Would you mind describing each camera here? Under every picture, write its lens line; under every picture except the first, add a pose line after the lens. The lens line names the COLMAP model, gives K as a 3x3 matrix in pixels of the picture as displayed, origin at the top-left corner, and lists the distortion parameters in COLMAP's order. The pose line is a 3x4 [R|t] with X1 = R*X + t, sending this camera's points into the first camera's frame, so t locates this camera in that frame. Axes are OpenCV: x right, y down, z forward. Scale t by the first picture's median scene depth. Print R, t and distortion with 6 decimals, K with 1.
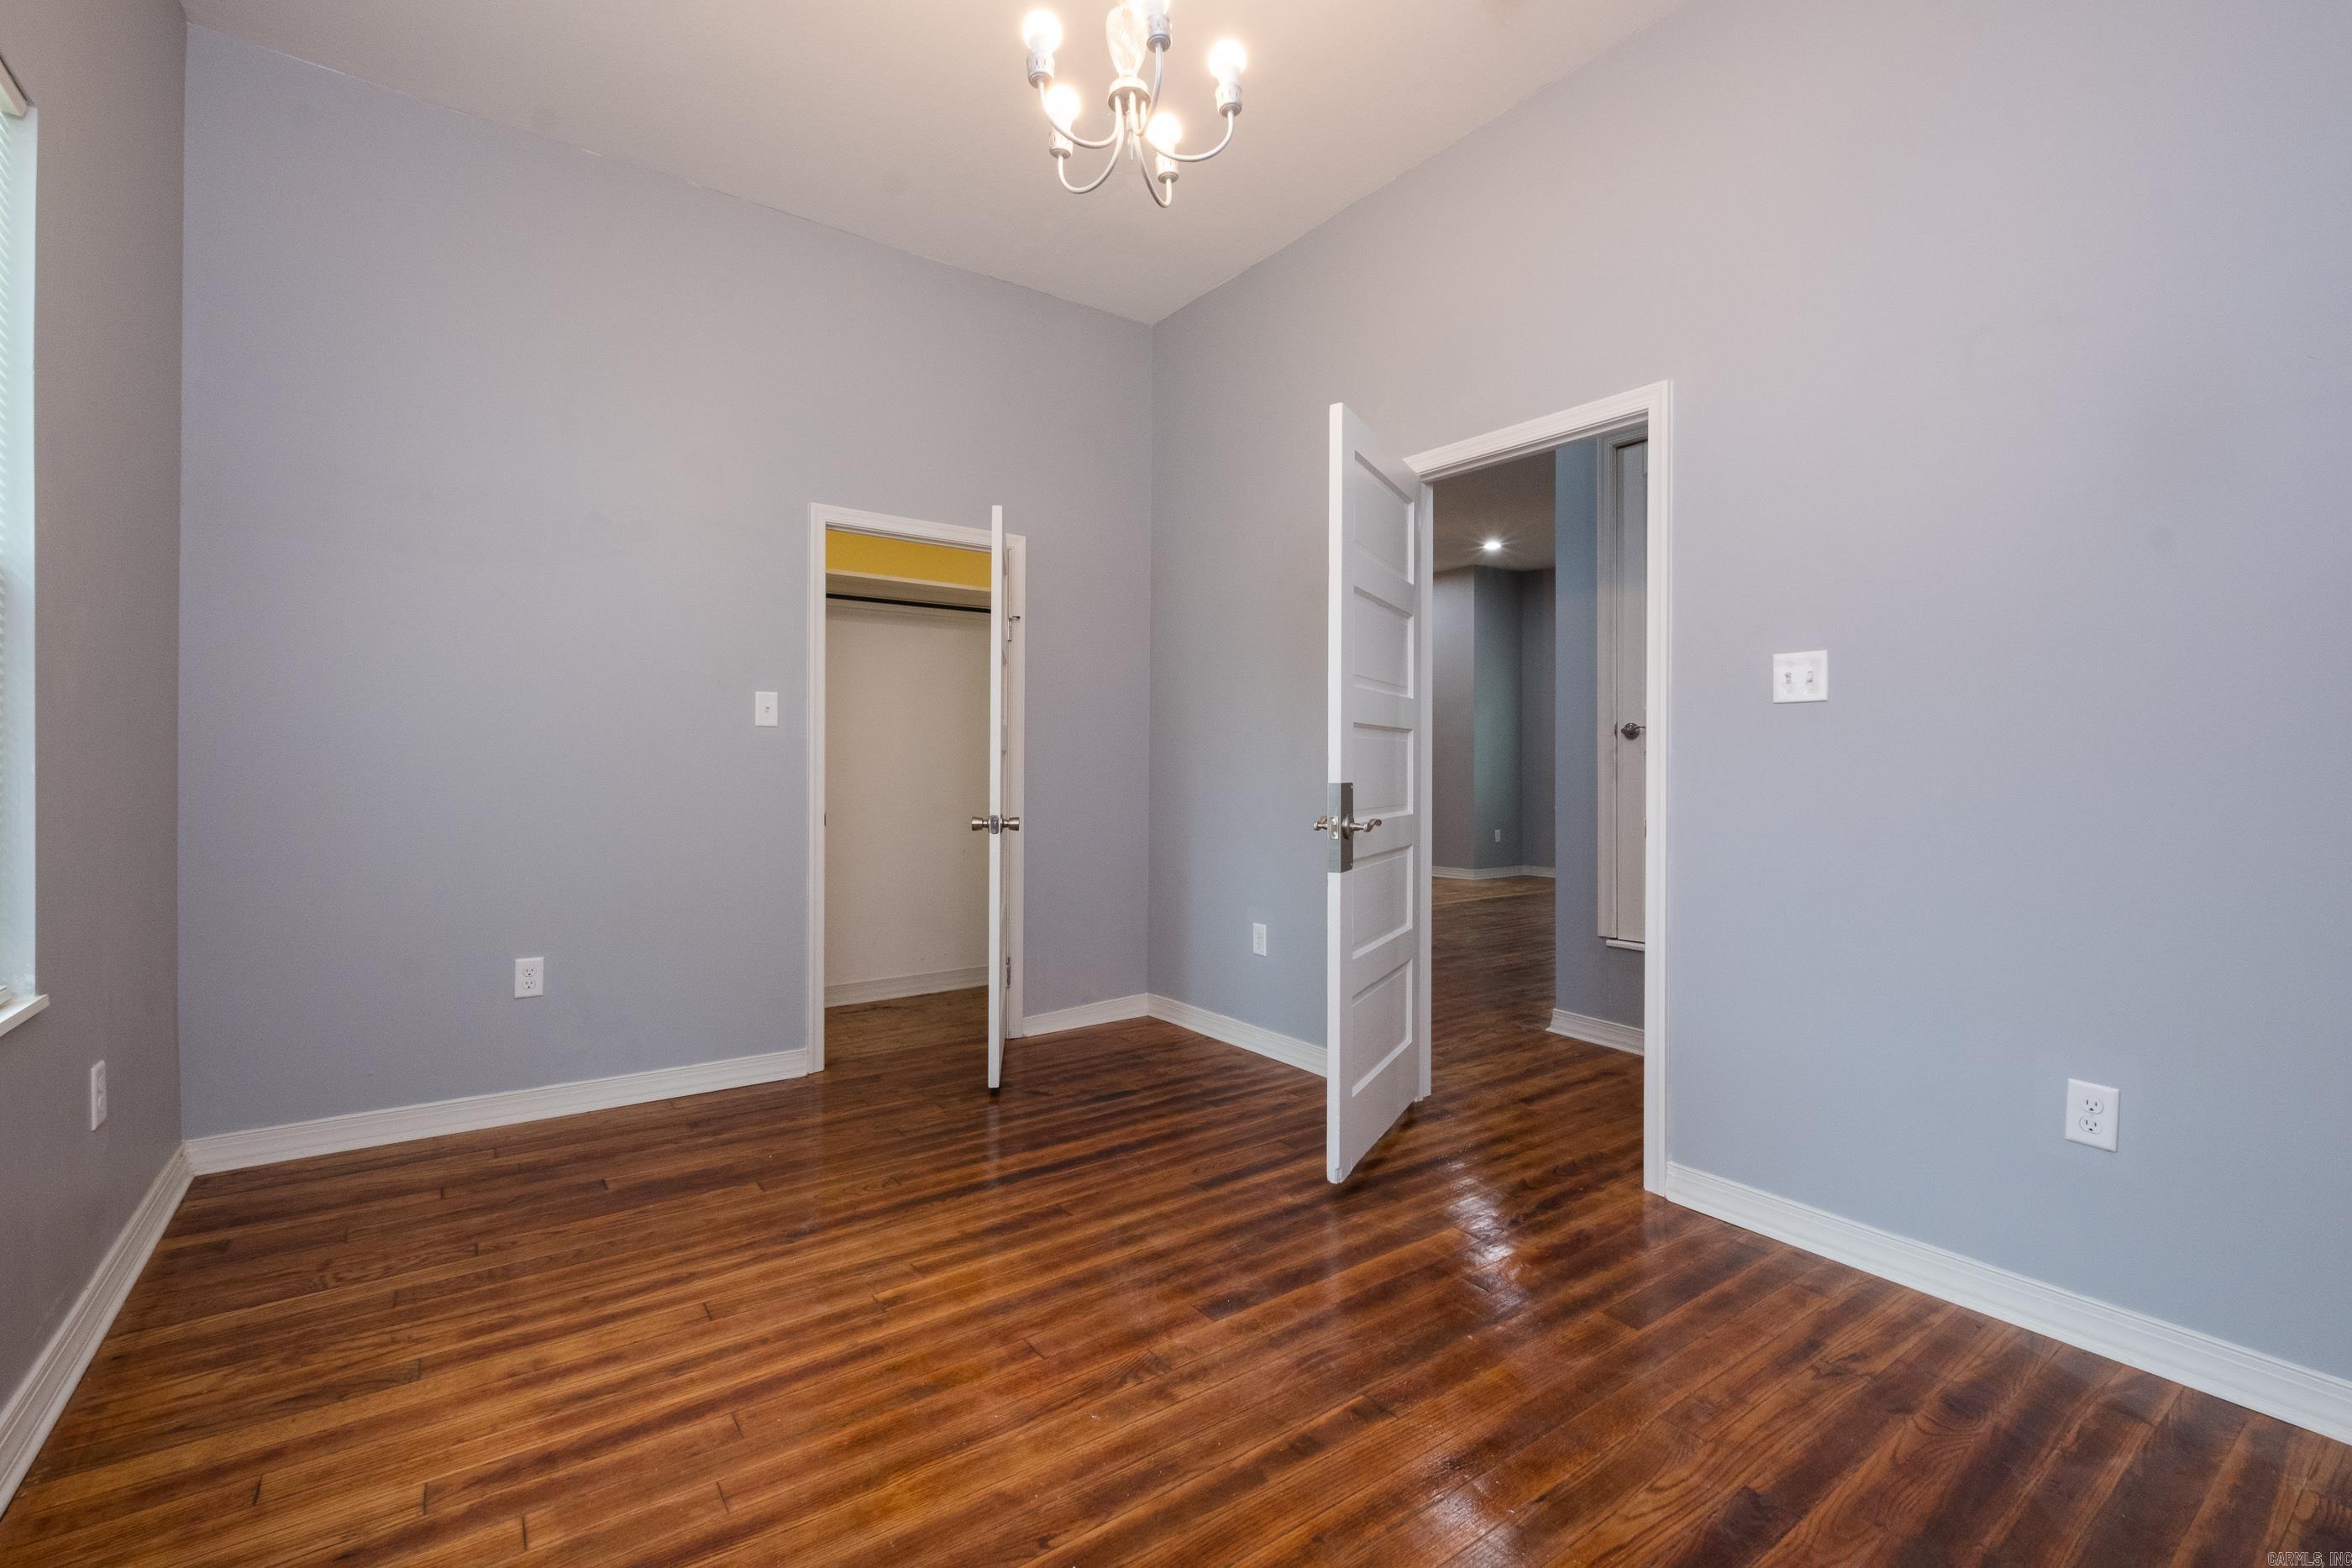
lens RADIAL K [[1032.3, 0, 1167.9], [0, 1032.3, 778.2], [0, 0, 1]] dist [0.009820, -0.009636]
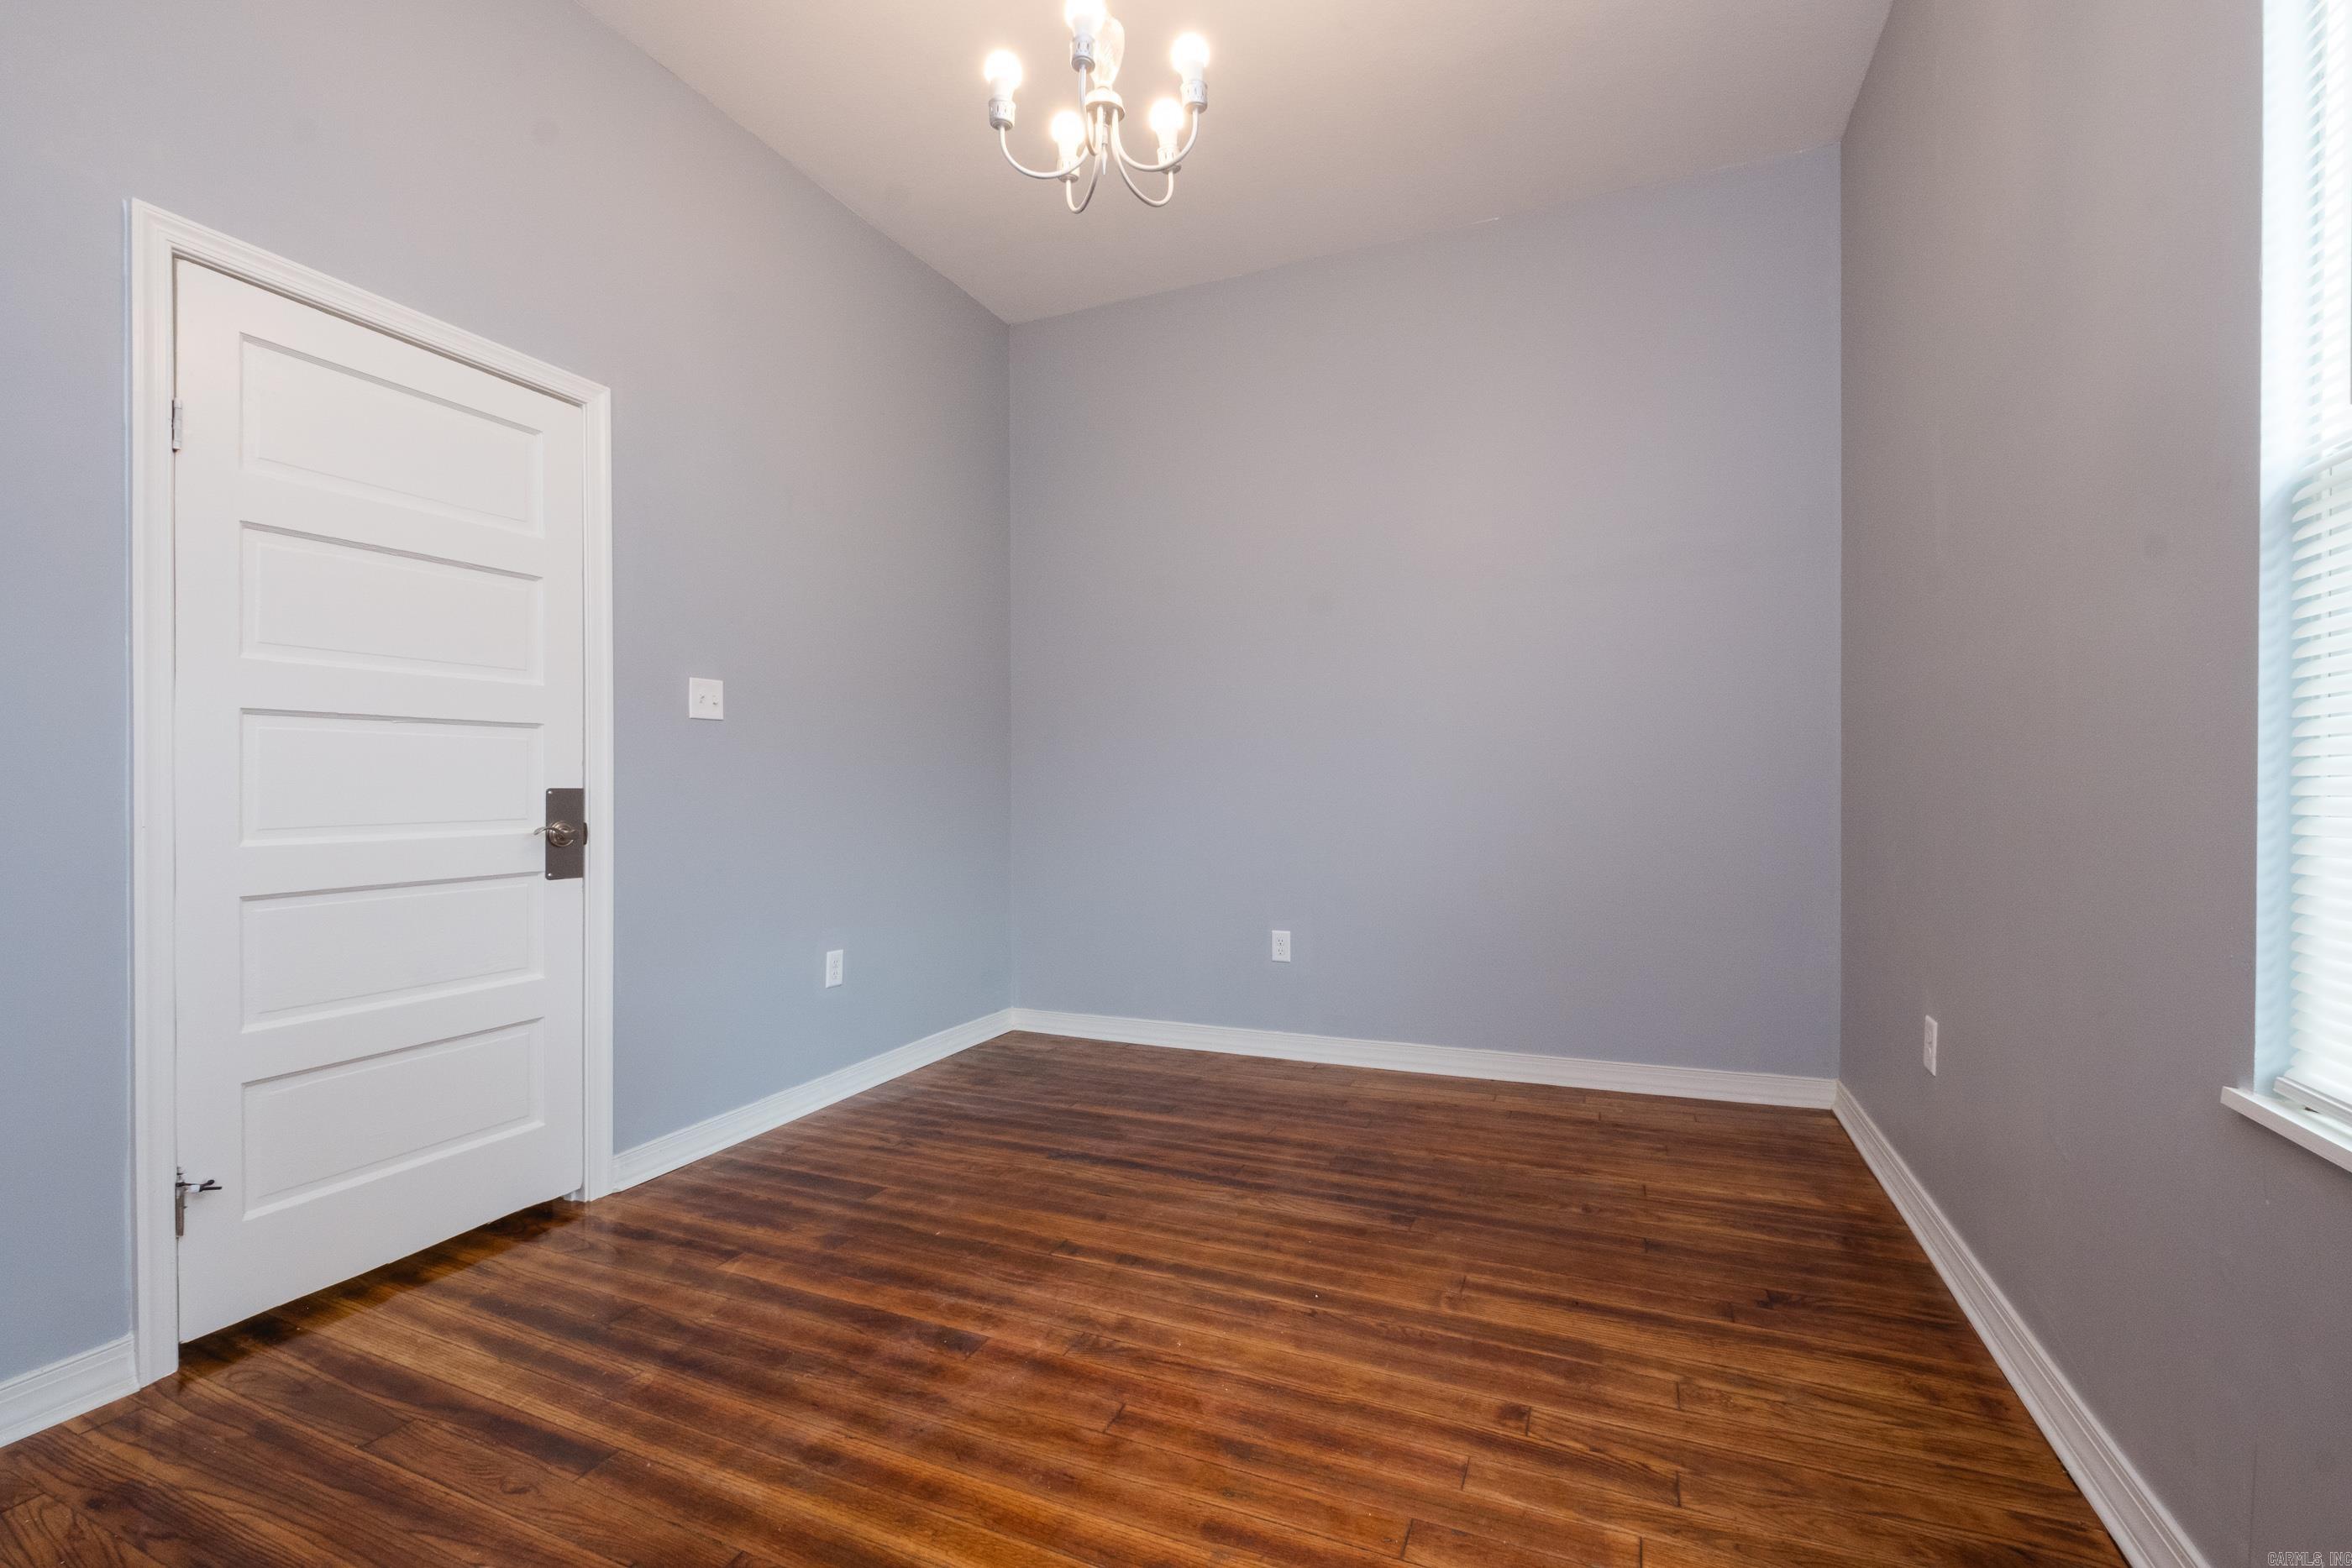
lens RADIAL K [[1015.1, 0, 1188.3], [0, 1015.1, 770.0], [0, 0, 1]] dist [0.001251, -0.000187]
pose [[-0.529341, 0.002822, 0.848404, -0.852332], [0.010999, 0.999933, 0.003536, -0.015232], [-0.848338, 0.011203, -0.529337, 1.309427]]
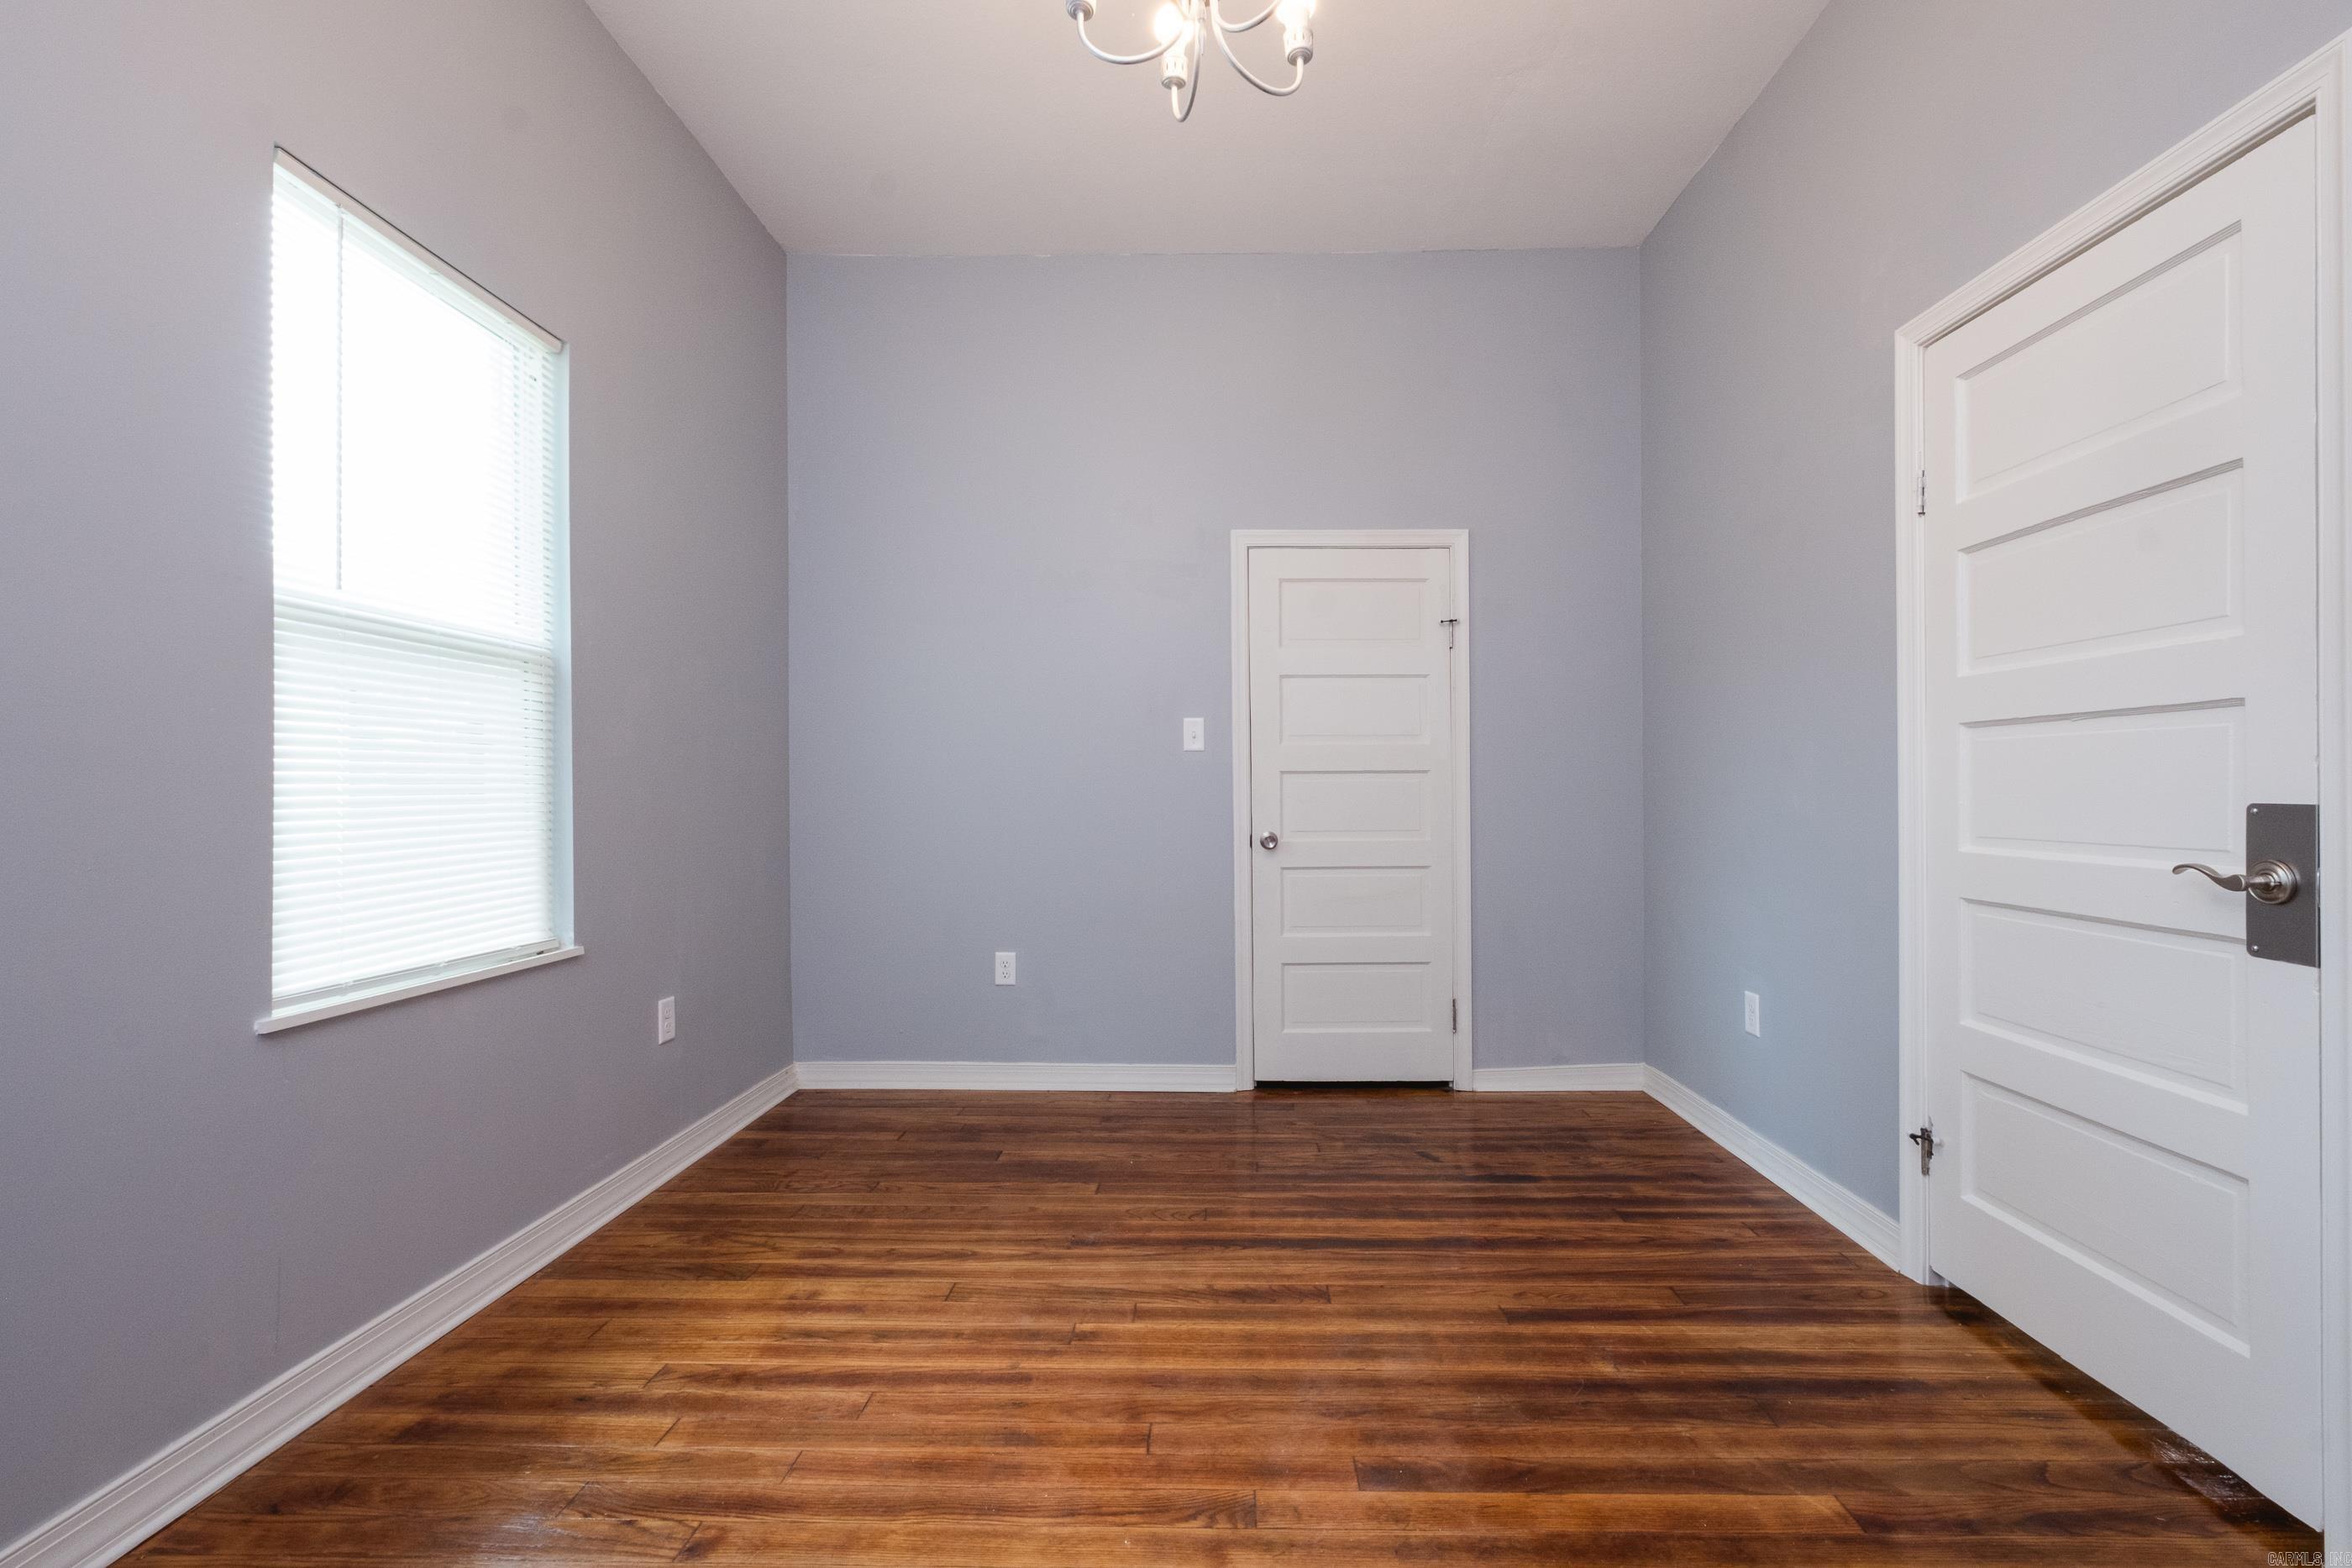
lens RADIAL K [[1024.3, 0, 1194.2], [0, 1024.3, 802.2], [0, 0, 1]] dist [0.003331, -0.000456]
pose [[0.799326, -0.000372, -0.600897, 0.400742], [-0.000913, 0.999998, -0.001833, 0.005906], [0.600897, 0.002014, 0.799324, 0.295216]]
